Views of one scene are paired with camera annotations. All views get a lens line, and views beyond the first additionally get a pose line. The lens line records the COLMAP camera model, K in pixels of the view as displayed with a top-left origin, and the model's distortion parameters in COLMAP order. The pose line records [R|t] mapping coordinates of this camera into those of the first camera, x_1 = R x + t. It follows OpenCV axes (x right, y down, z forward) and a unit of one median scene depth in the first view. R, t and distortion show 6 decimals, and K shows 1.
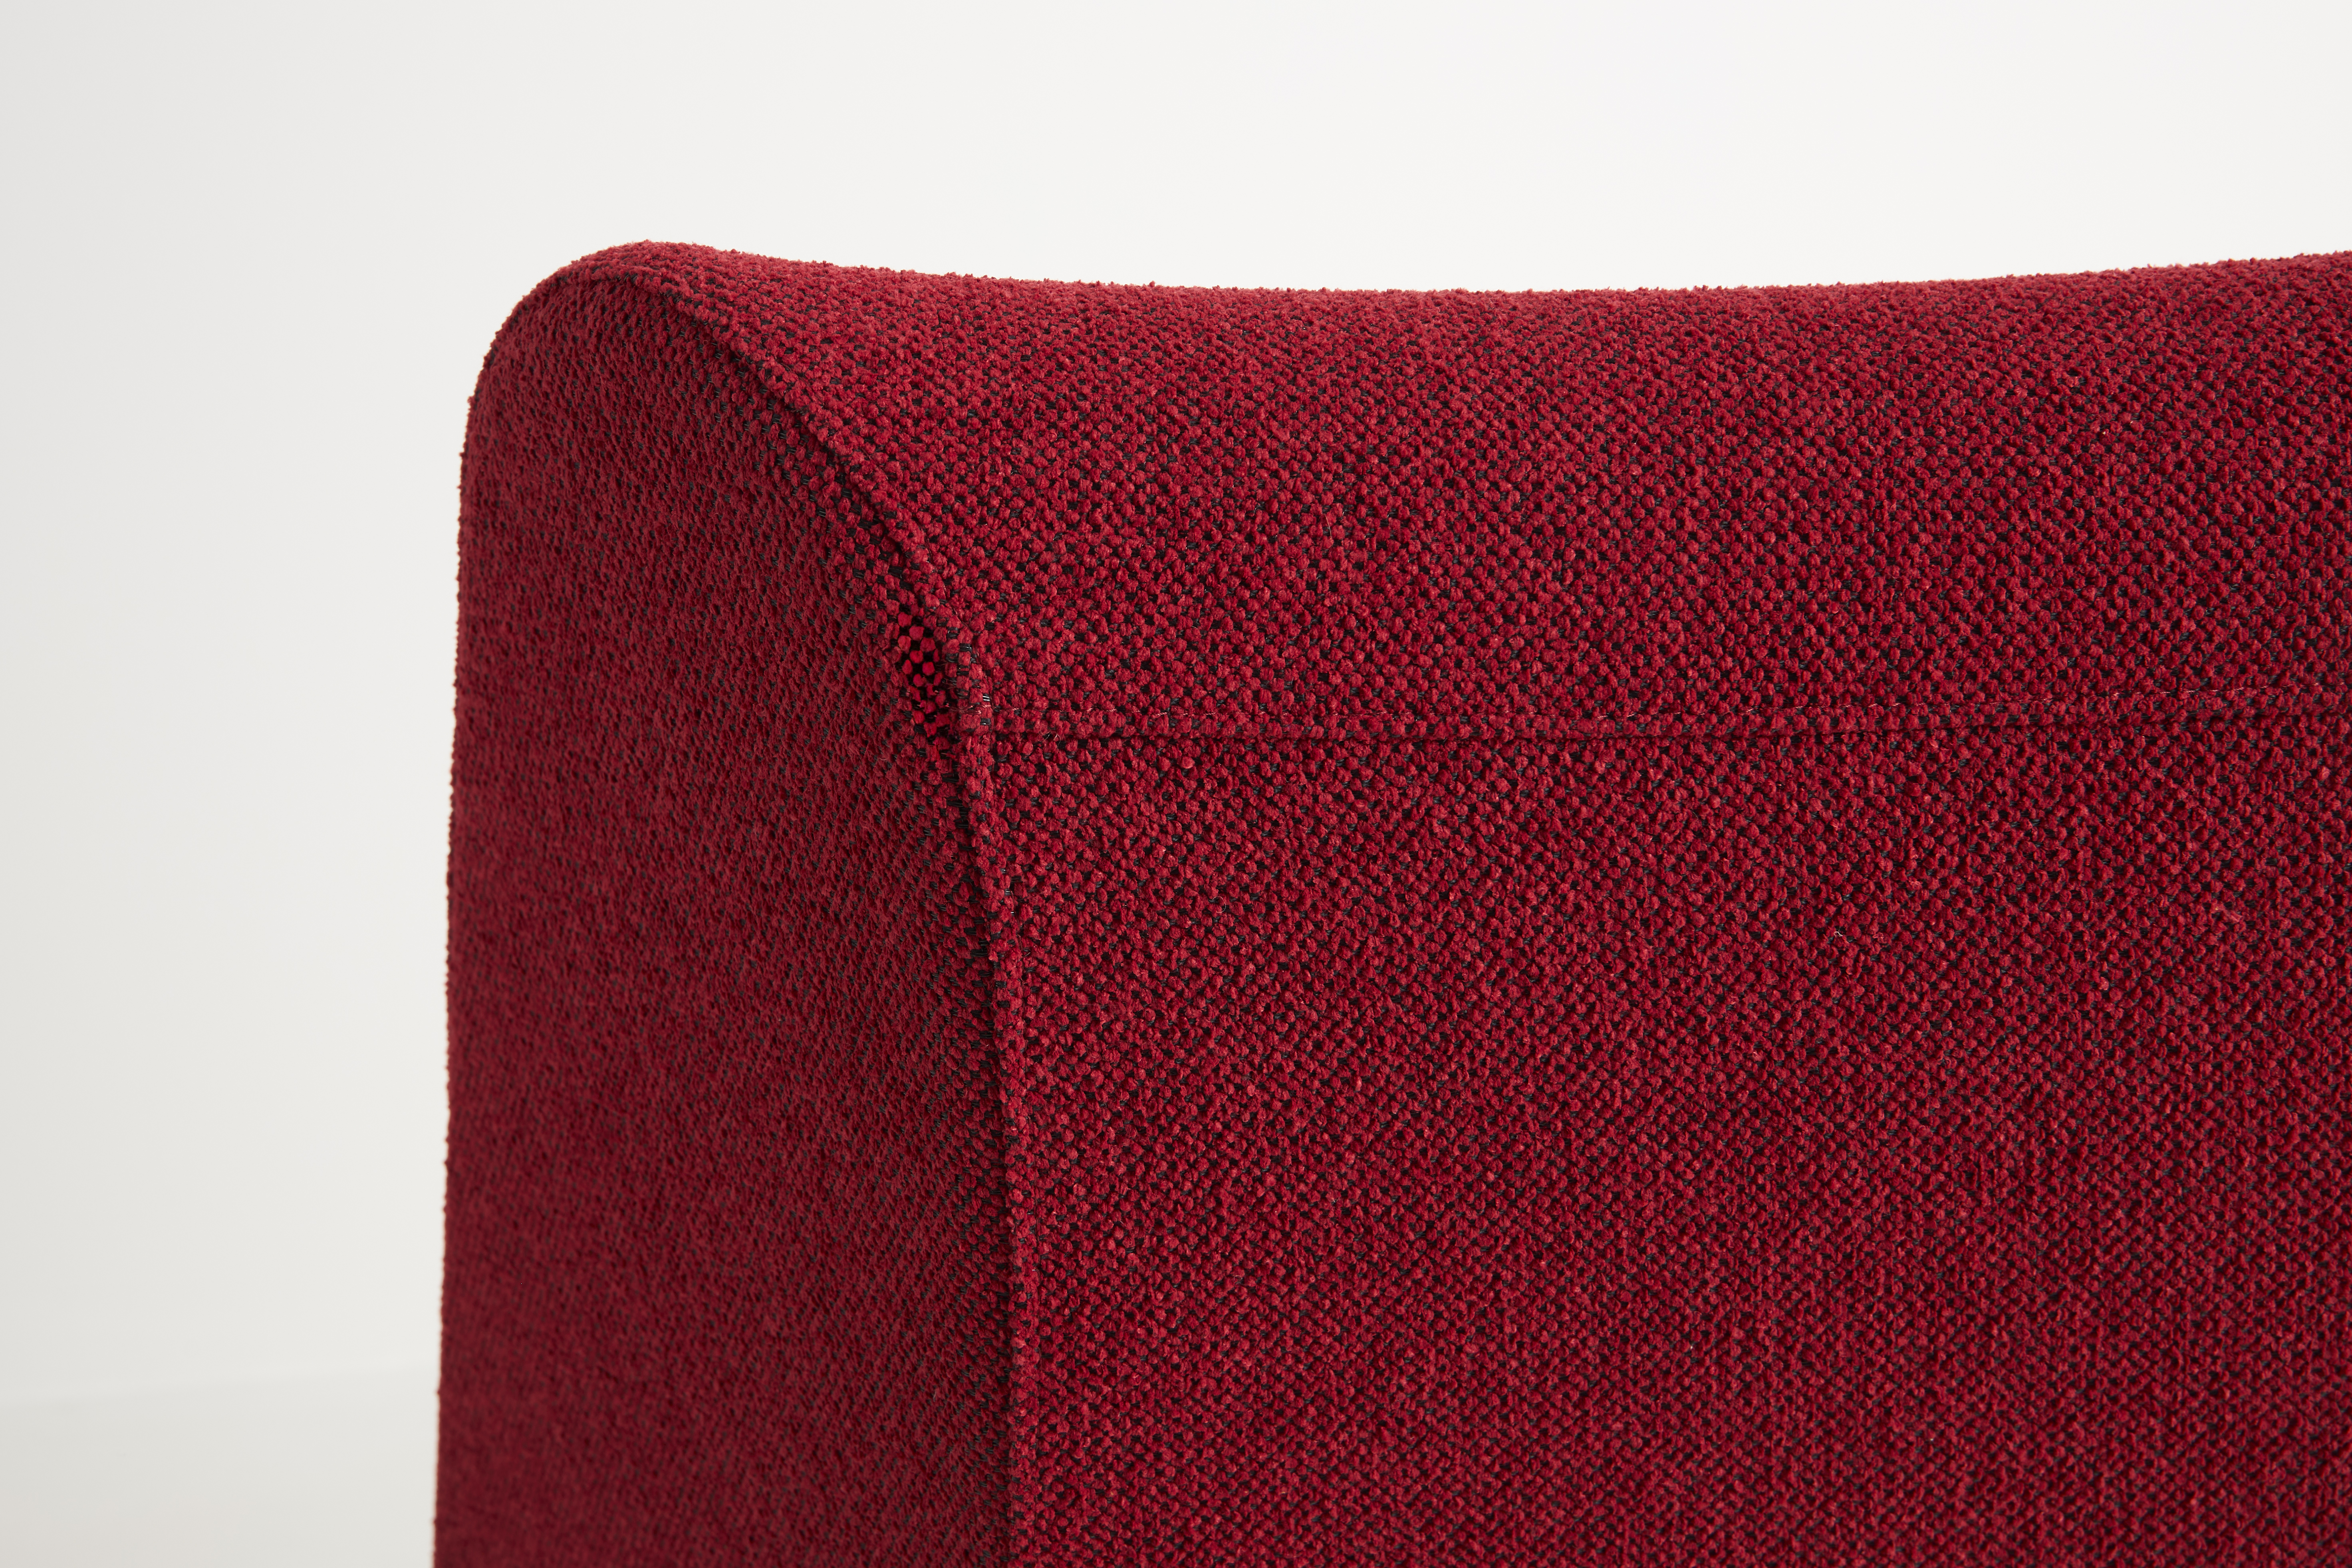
lens RADIAL K [[3469.7, 0, 1174.2], [0, 3469.7, 786.1], [0, 0, 1]] dist [0.039990, 0.000000]
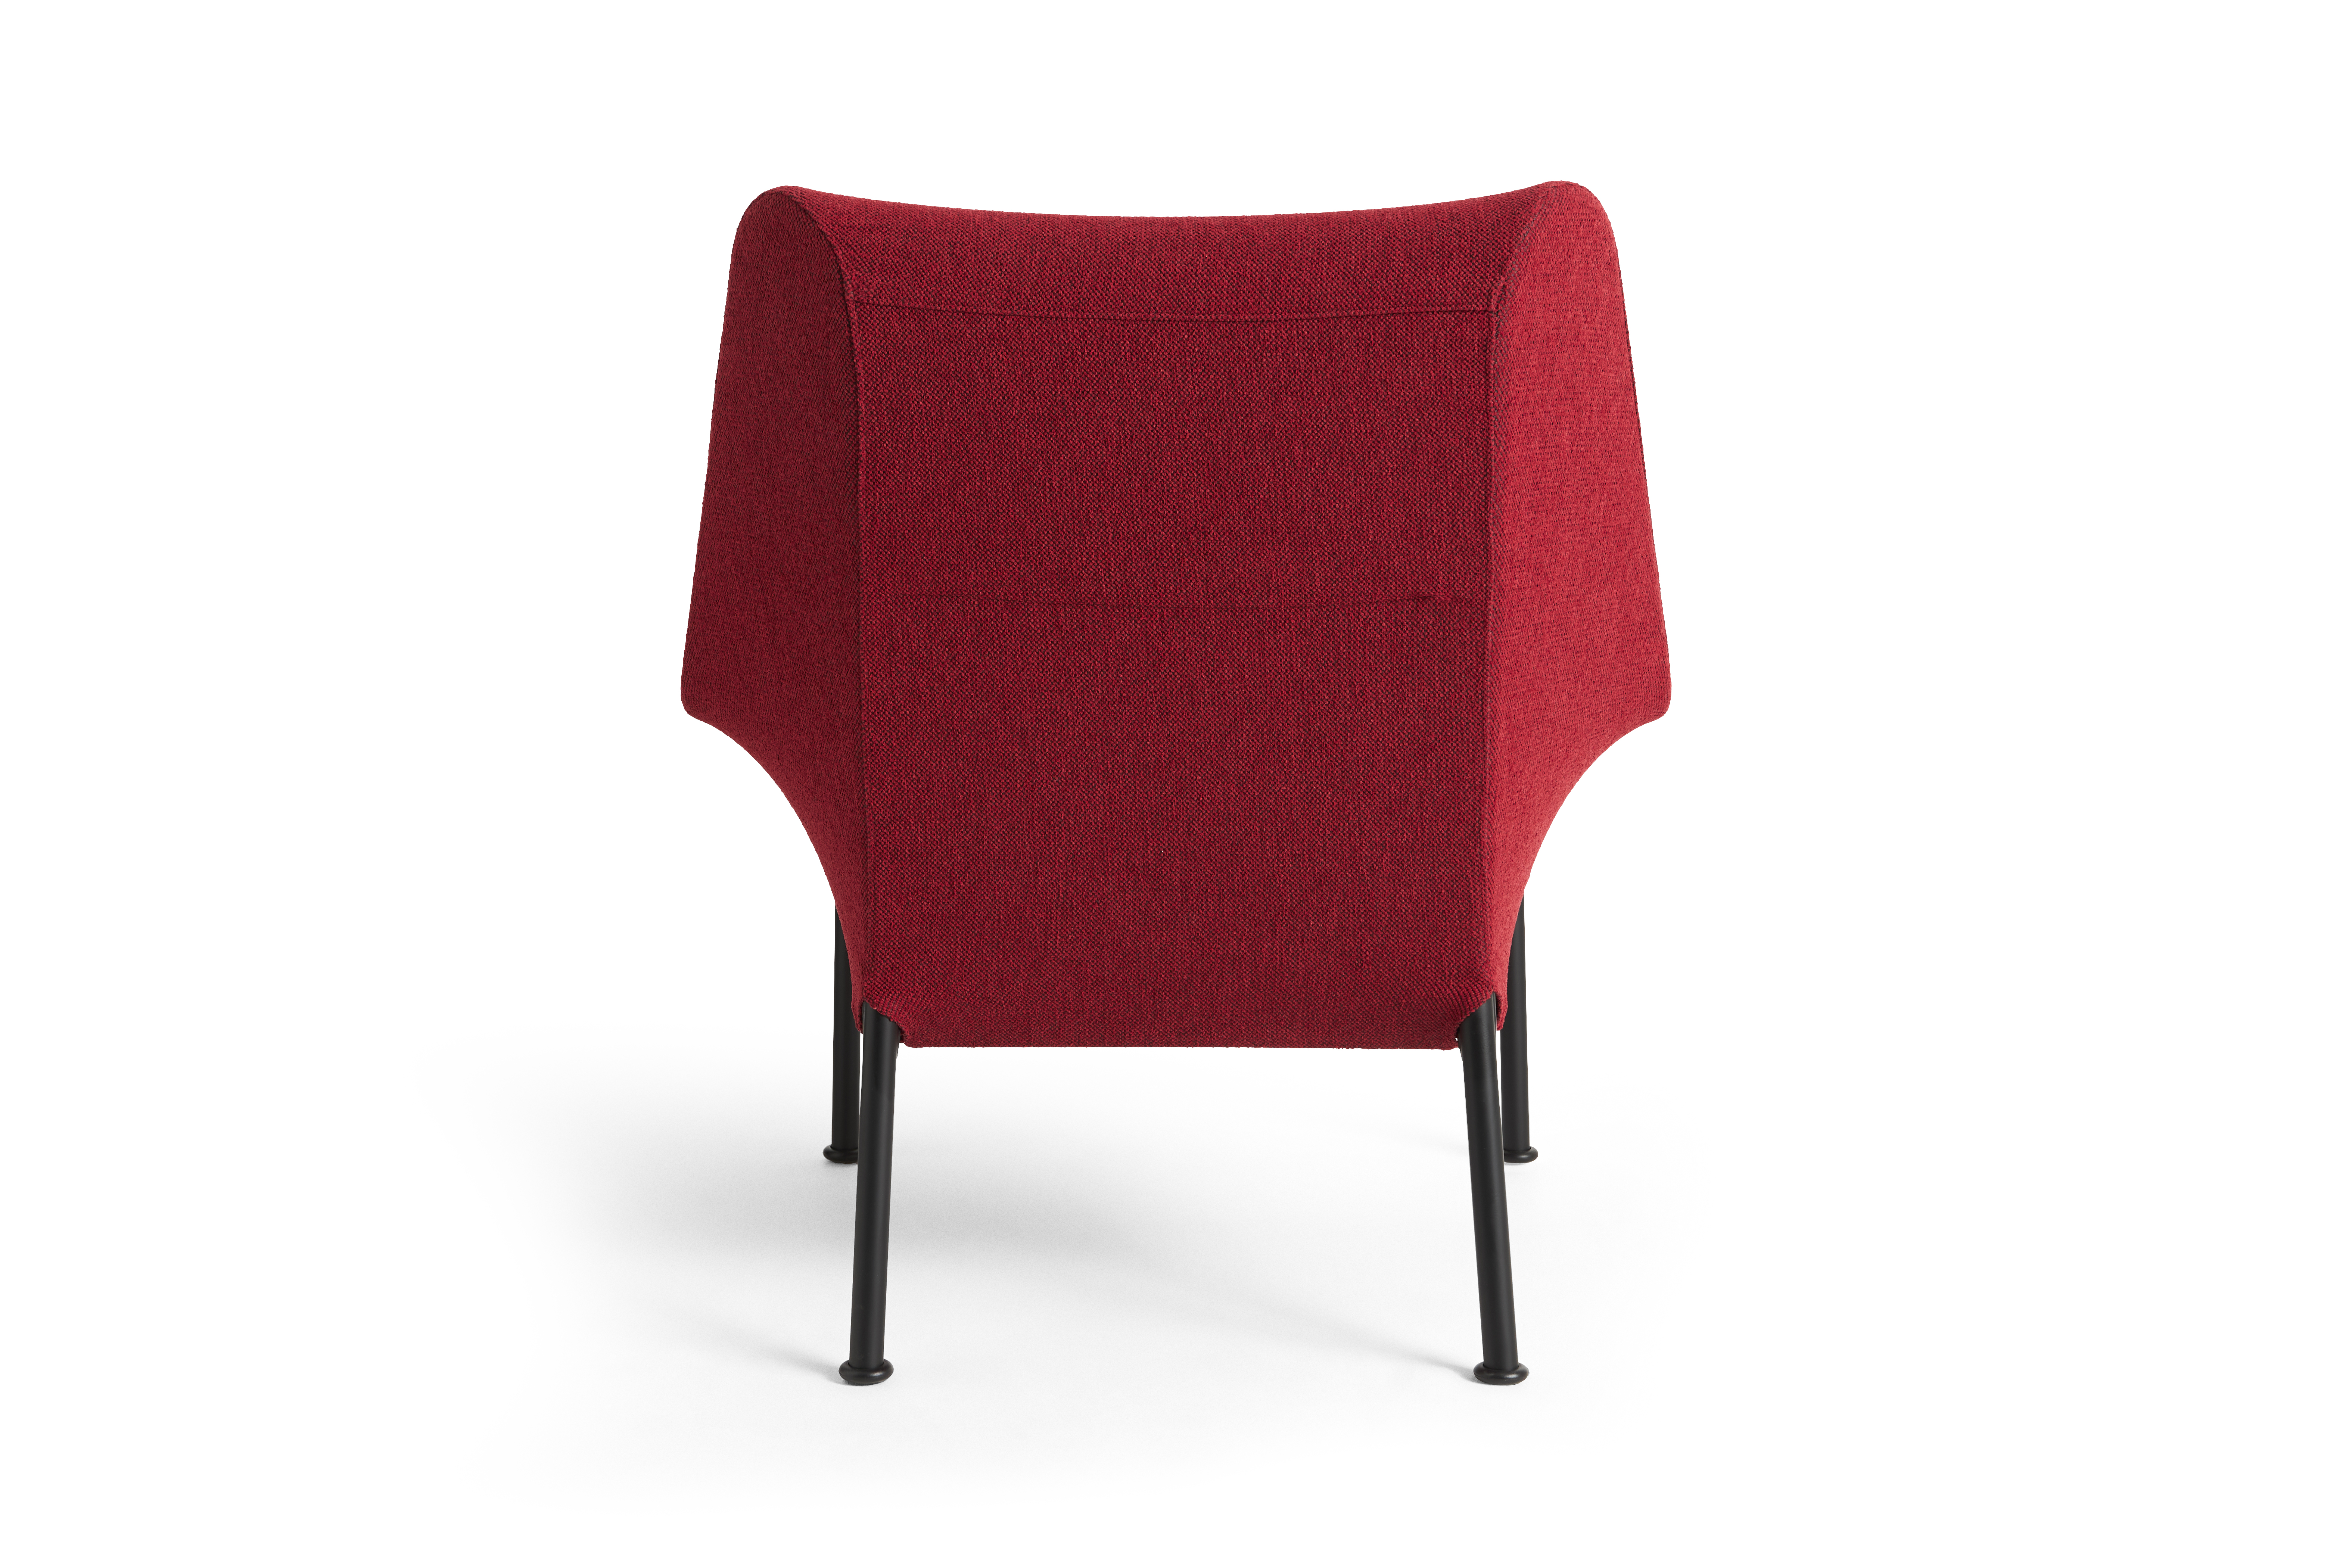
lens RADIAL K [[3469.7, 0, 1179.5], [0, 3469.7, 775.8], [0, 0, 1]] dist [0.039990, 0.000000]
pose [[0.997093, 0.065807, -0.038408, 0.495876], [-0.068086, 0.995788, -0.061399, 0.733131], [0.034206, 0.063835, 0.997374, -2.915349]]
